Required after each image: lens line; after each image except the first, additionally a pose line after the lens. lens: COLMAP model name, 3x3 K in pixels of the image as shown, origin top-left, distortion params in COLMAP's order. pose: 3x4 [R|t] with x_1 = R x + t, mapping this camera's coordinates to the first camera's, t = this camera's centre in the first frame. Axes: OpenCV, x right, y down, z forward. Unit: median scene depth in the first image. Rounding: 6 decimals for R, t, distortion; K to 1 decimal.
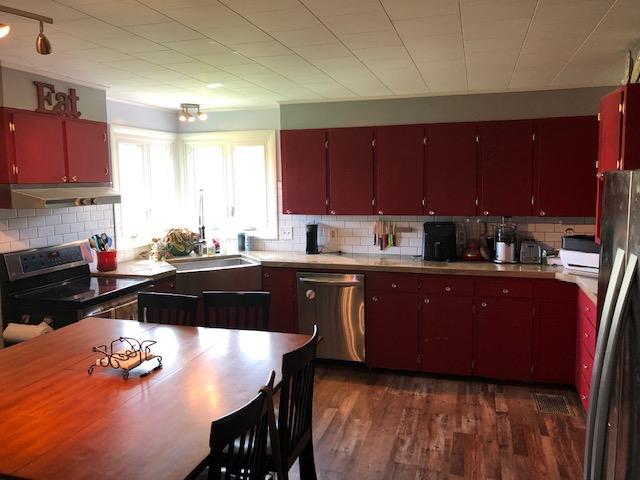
lens RADIAL K [[523.1, 0, 317.7], [0, 523.1, 226.4], [0, 0, 1]] dist [0.041478, -0.043649]
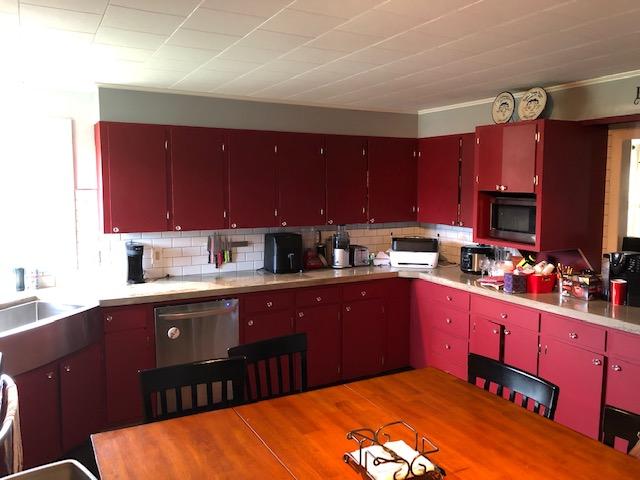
lens RADIAL K [[523.1, 0, 317.7], [0, 523.1, 226.4], [0, 0, 1]] dist [0.041478, -0.043649]
pose [[0.706409, -0.044787, 0.706385, -0.419009], [0.055328, 0.998436, 0.007974, -0.025883], [-0.705638, 0.033450, 0.707783, 0.275571]]
